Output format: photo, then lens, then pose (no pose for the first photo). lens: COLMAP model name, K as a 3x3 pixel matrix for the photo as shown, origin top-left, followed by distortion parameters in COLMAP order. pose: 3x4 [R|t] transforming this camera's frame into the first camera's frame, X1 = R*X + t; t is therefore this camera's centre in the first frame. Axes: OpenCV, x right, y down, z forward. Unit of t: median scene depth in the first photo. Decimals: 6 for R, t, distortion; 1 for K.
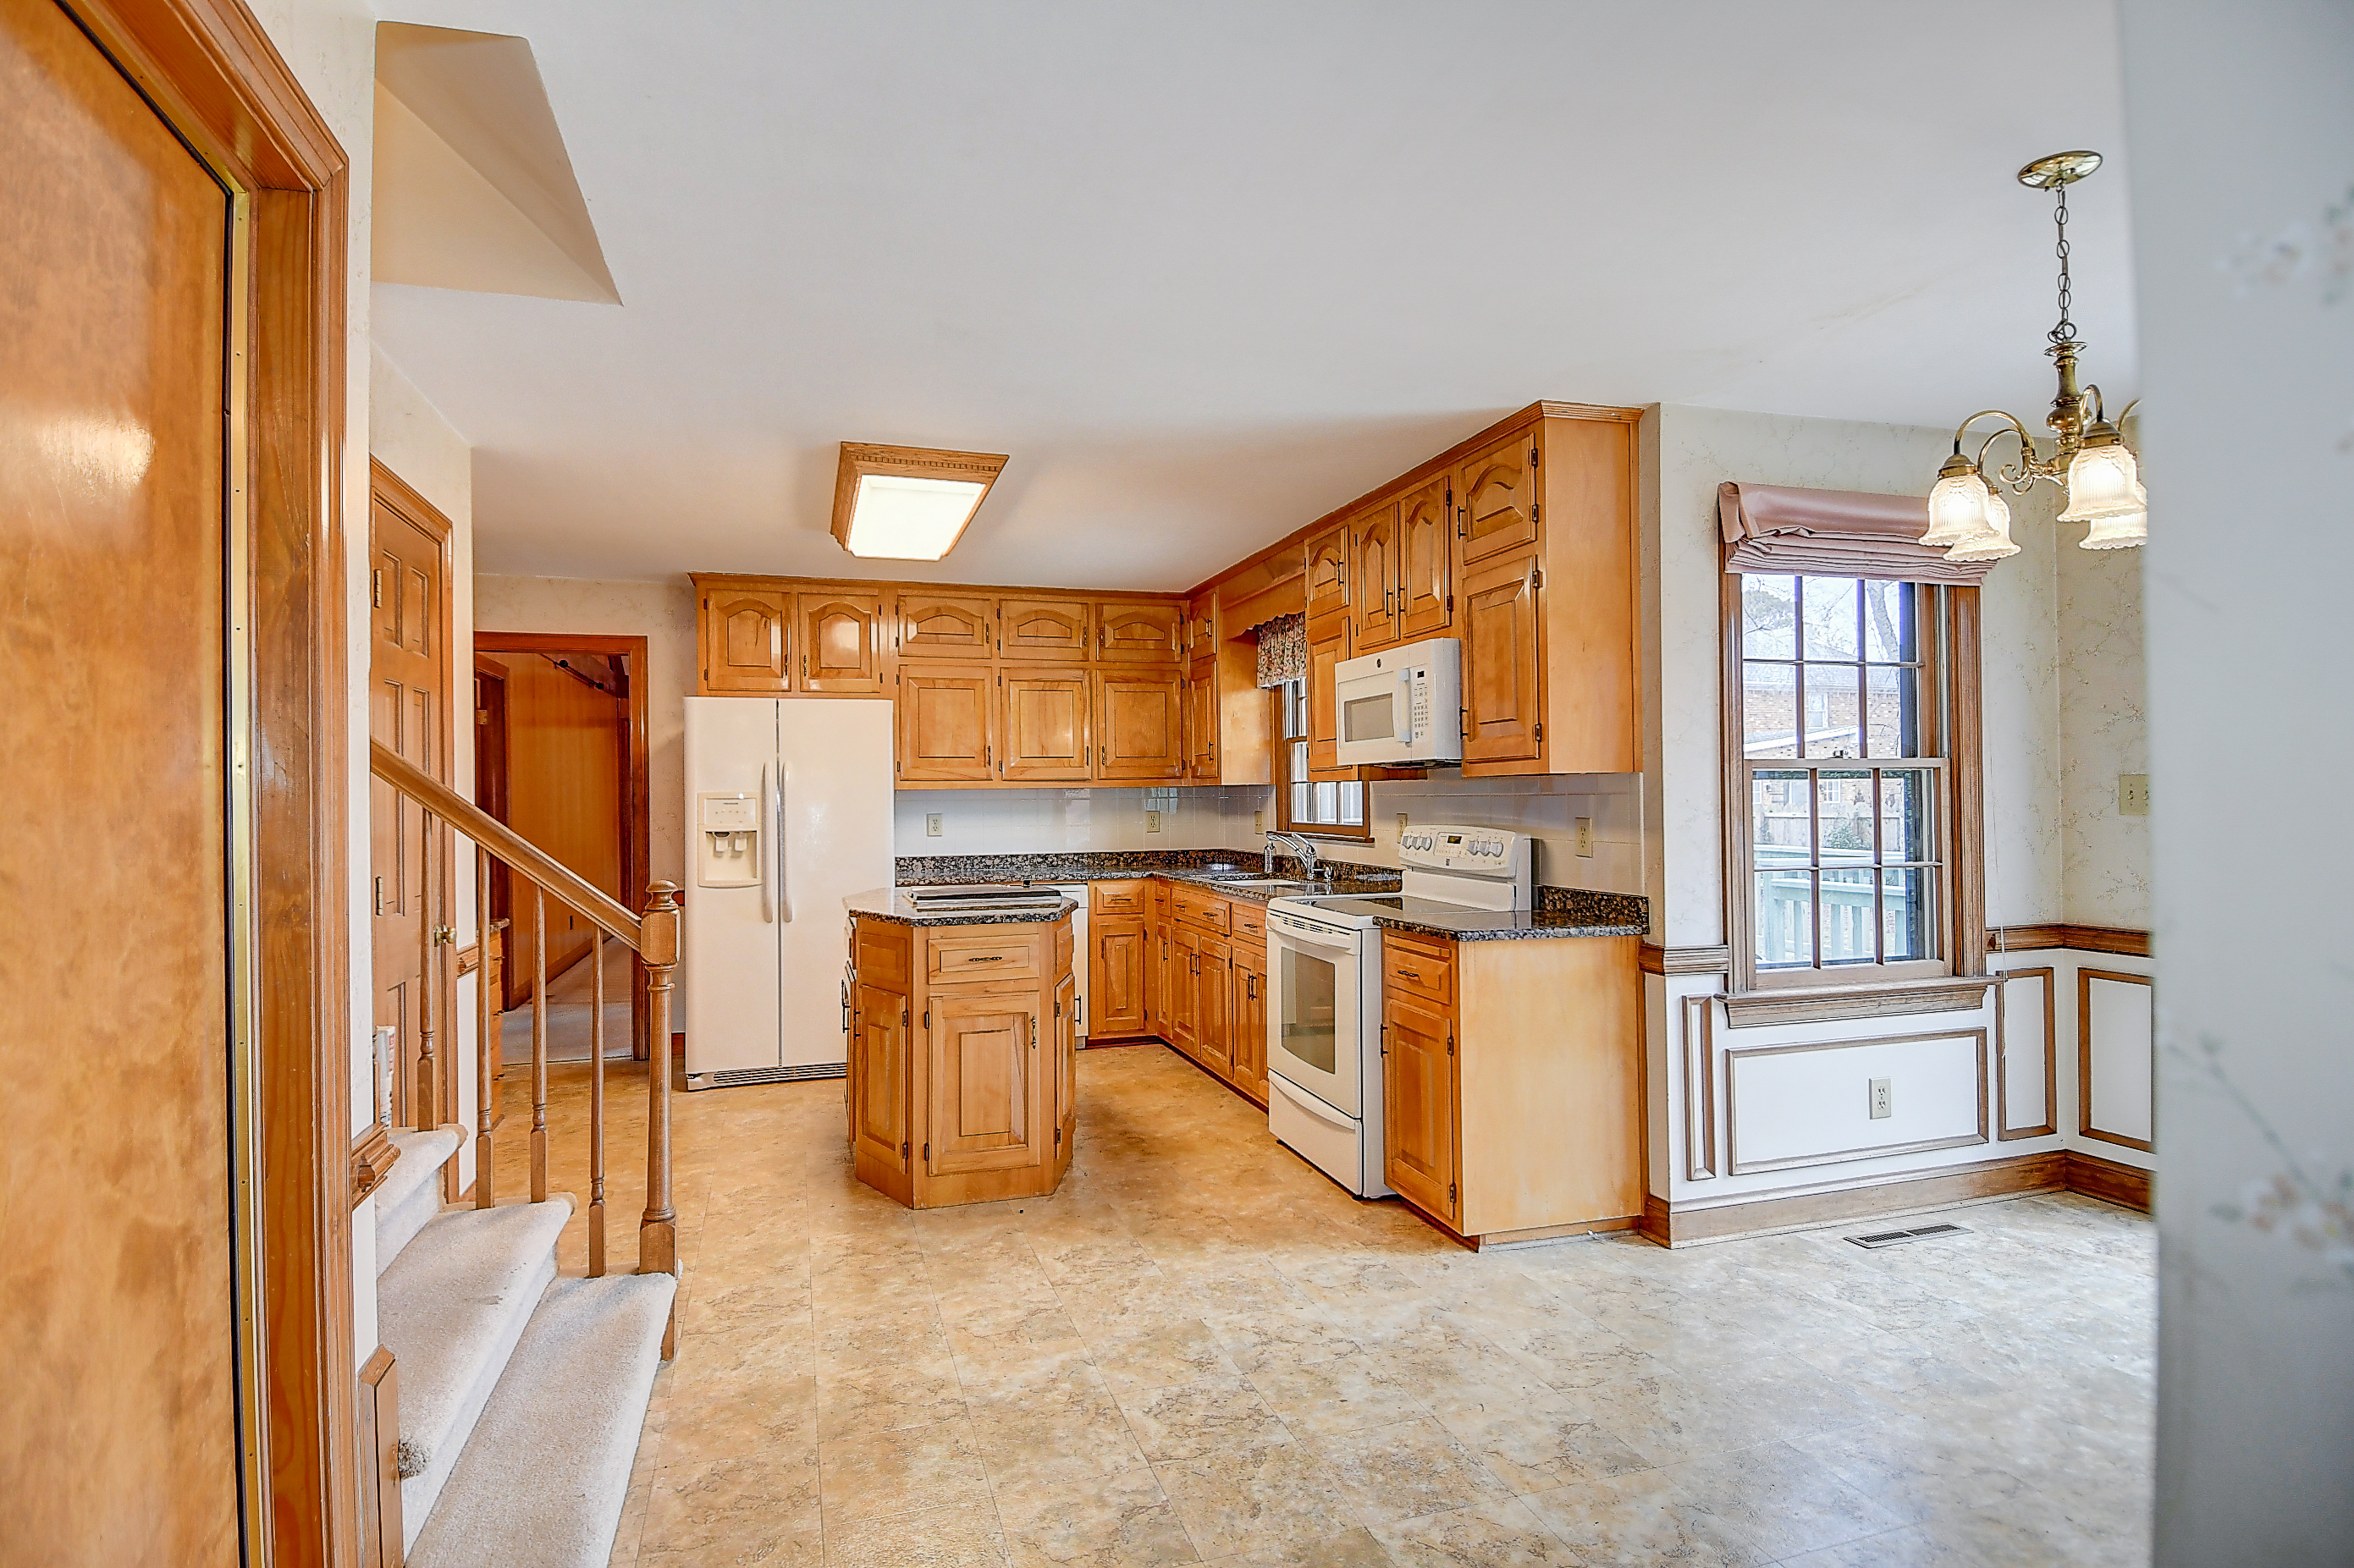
lens RADIAL K [[1219.5, 0, 1173.0], [0, 1219.5, 786.1], [0, 0, 1]] dist [0.048565, -0.054236]
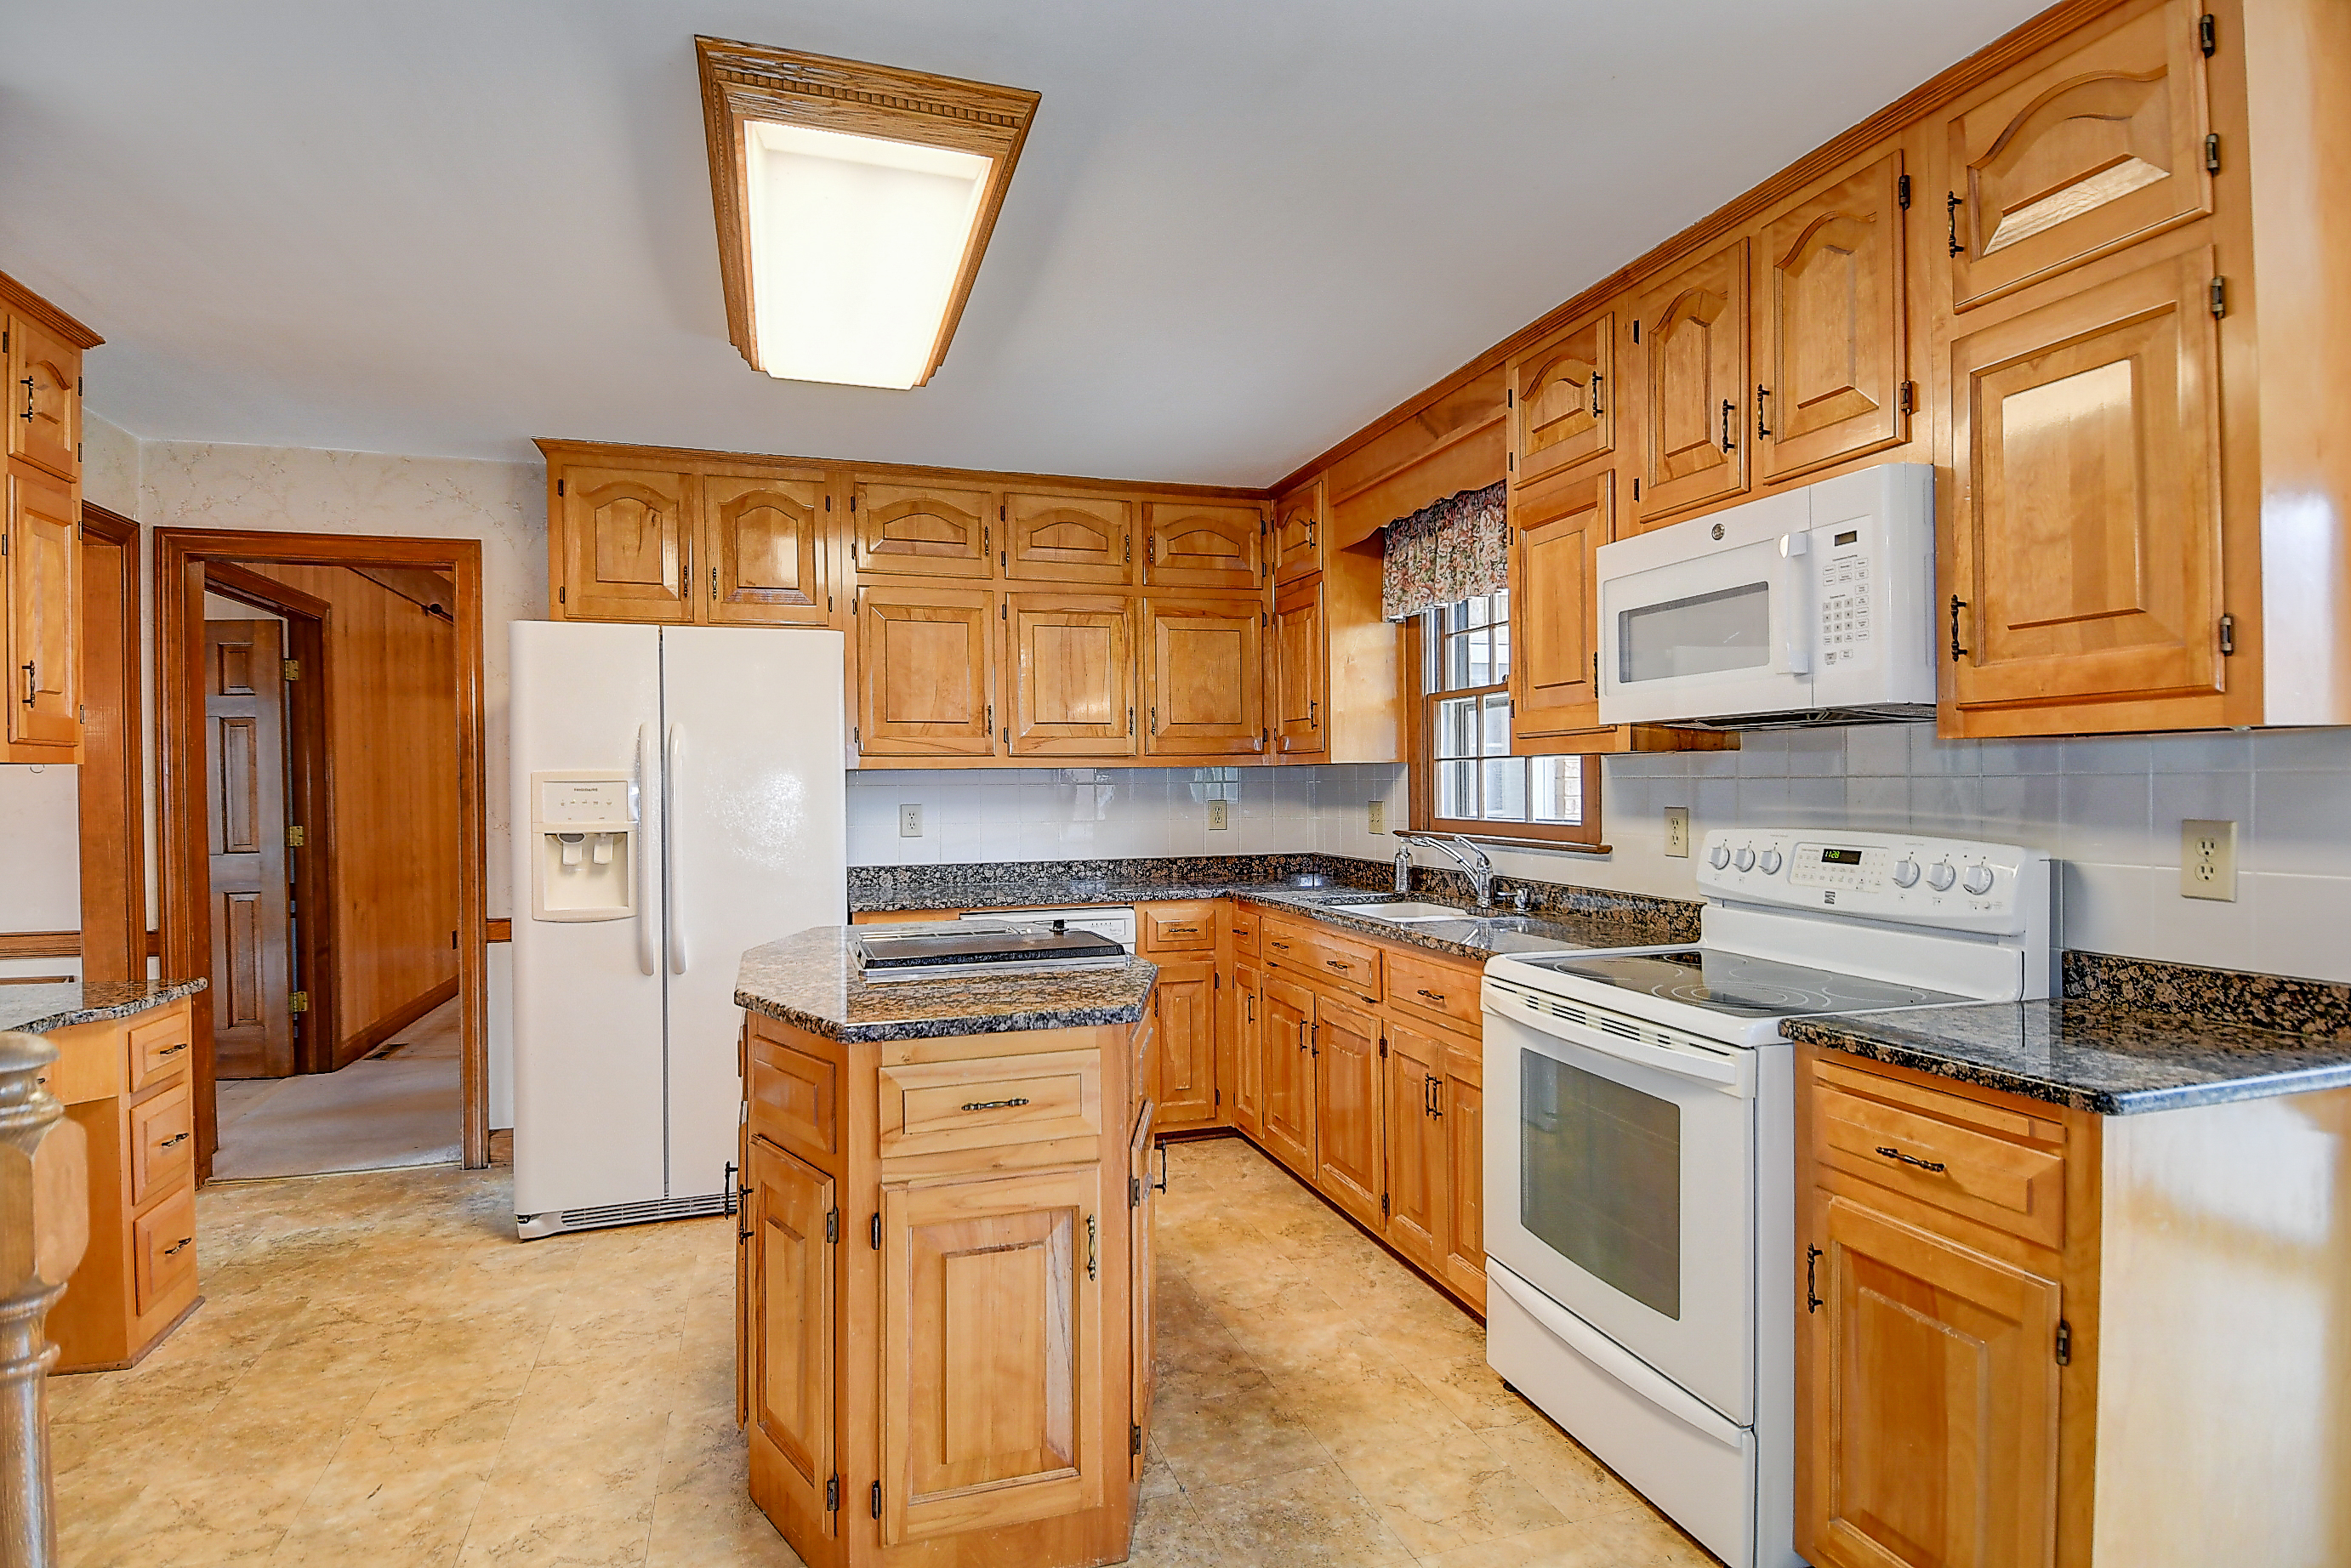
lens RADIAL K [[1233.0, 0, 1175.5], [0, 1233.0, 784.0], [0, 0, 1]] dist [0.038202, -0.046844]
pose [[0.999963, 0.001079, 0.008507, -0.079147], [-0.001165, 0.999949, 0.010081, 0.005988], [-0.008495, -0.010091, 0.999913, 0.465796]]
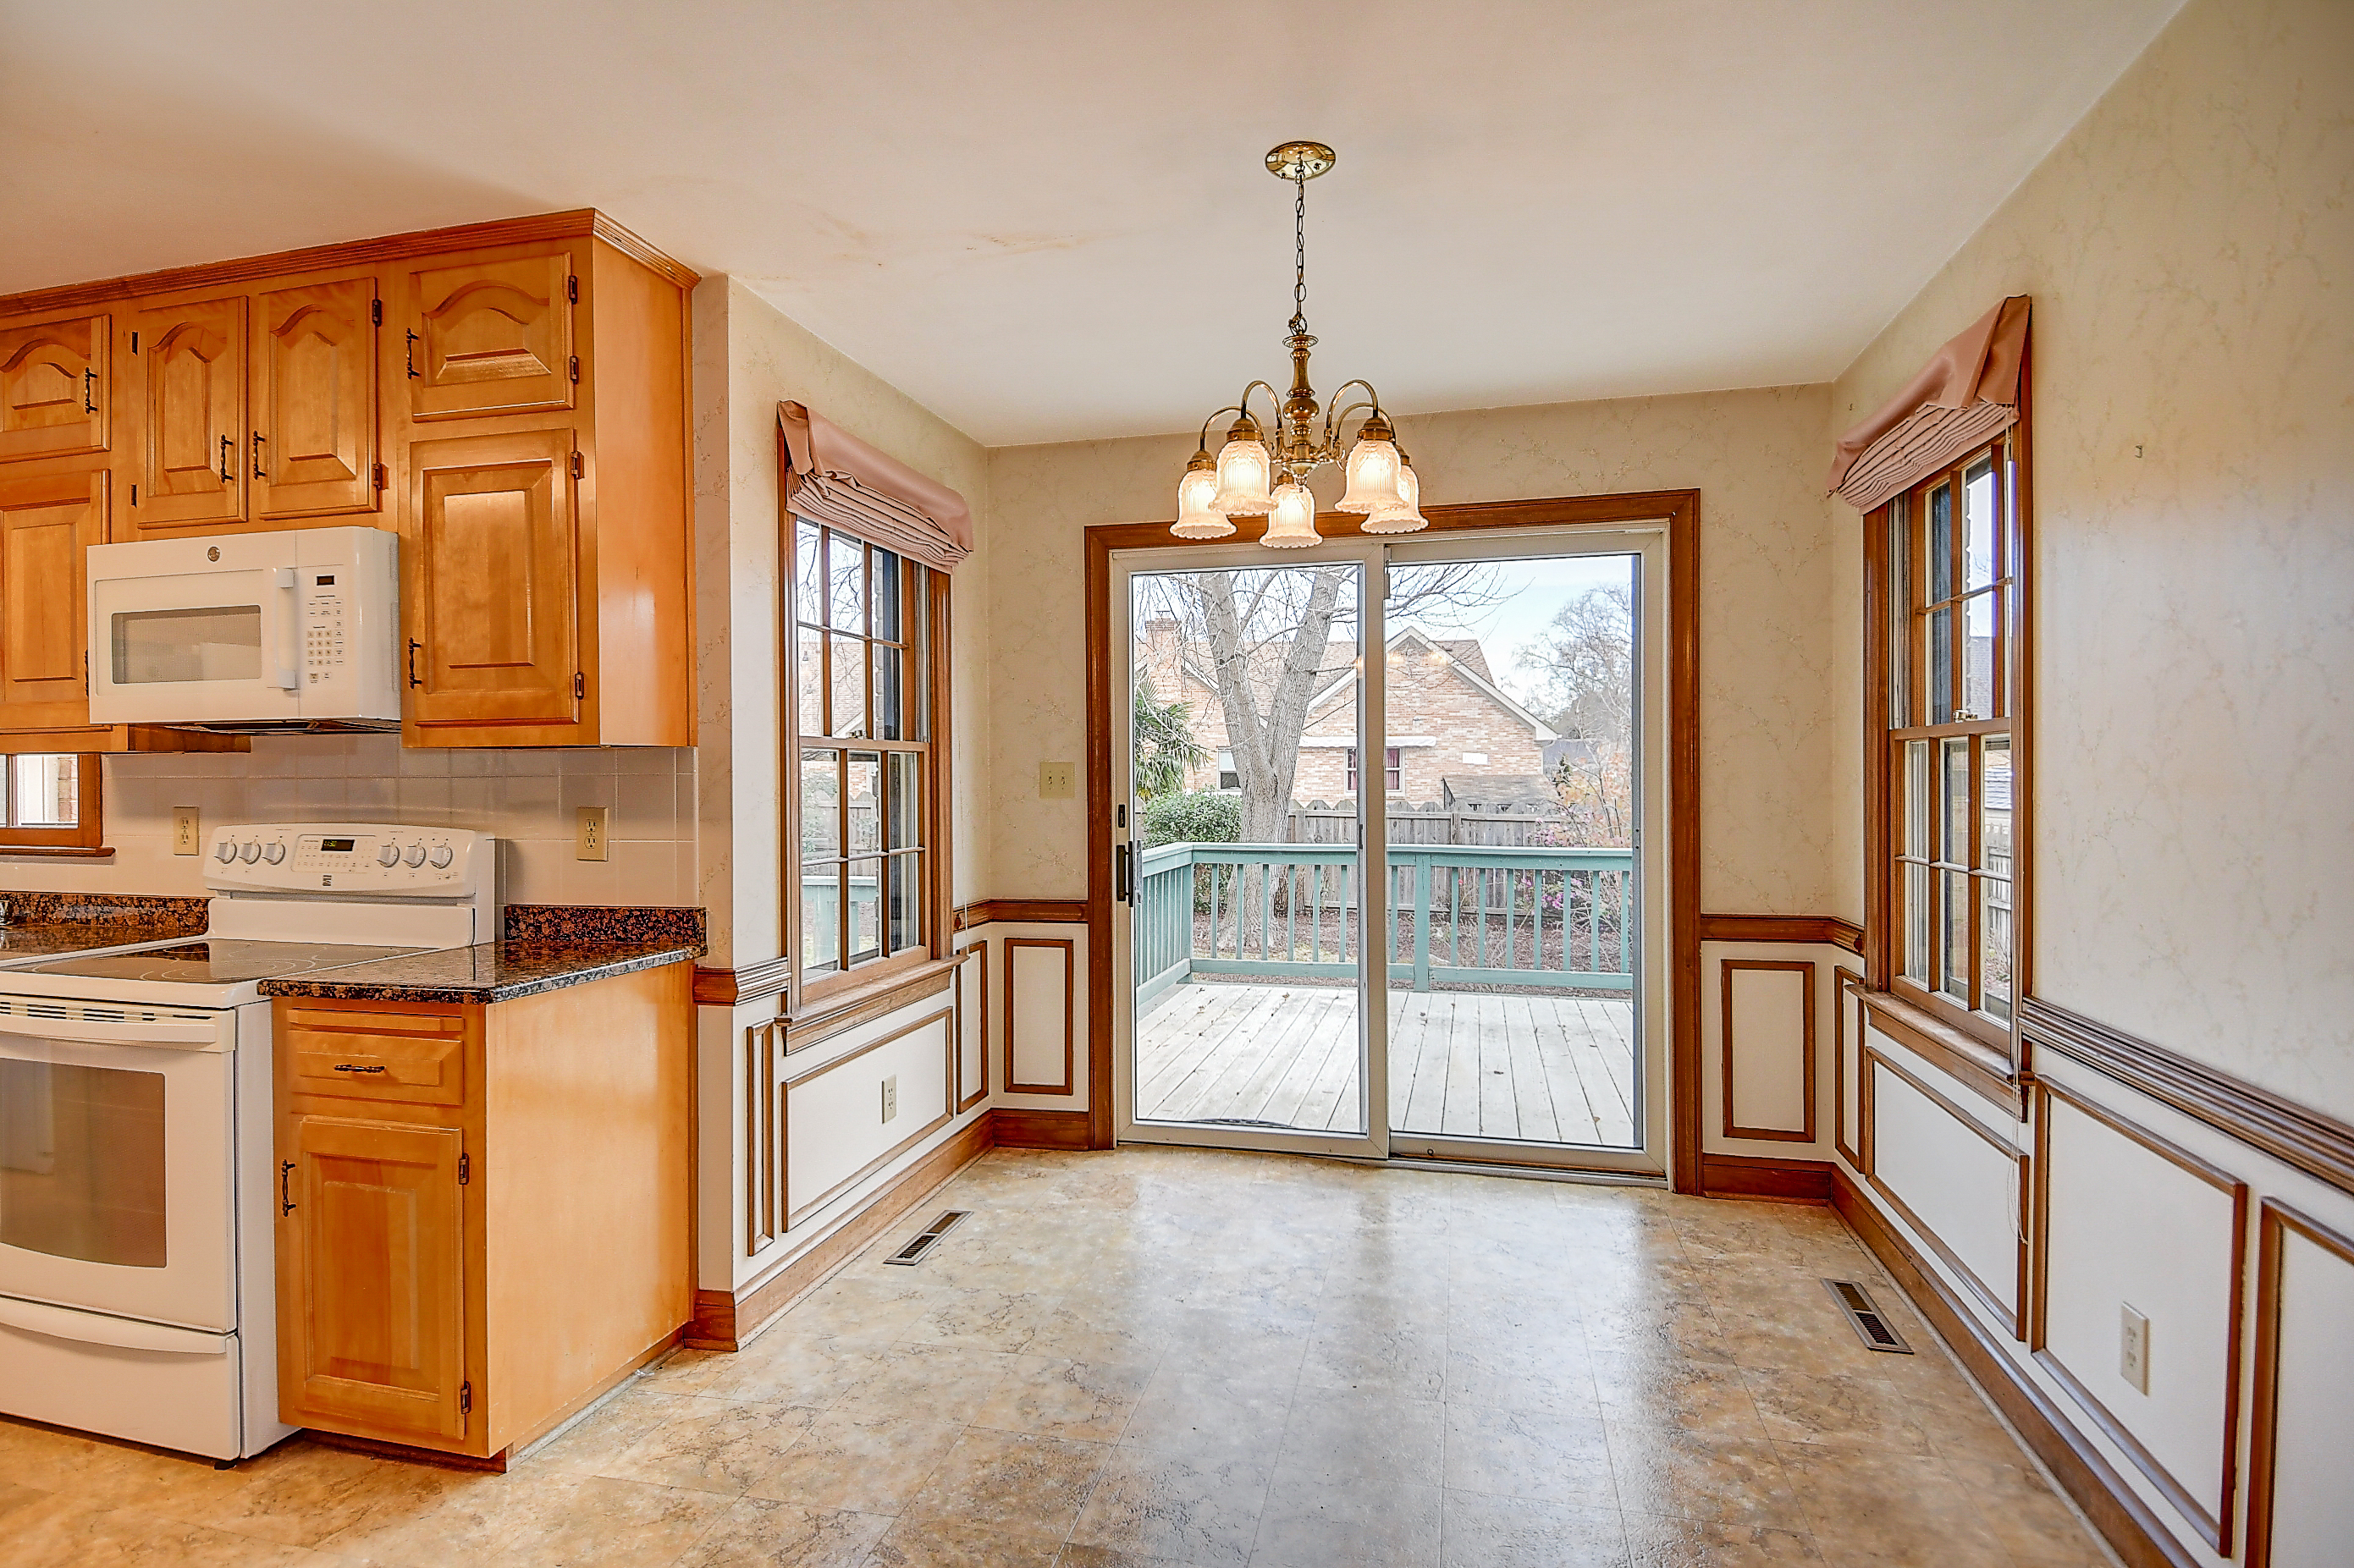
lens RADIAL K [[1219.5, 0, 1173.0], [0, 1219.5, 786.1], [0, 0, 1]] dist [0.048565, -0.054236]
pose [[0.512718, 0.001211, 0.858556, -0.110388], [-0.007334, 0.999969, 0.002970, 0.007534], [-0.858526, -0.007820, 0.512710, 0.298289]]
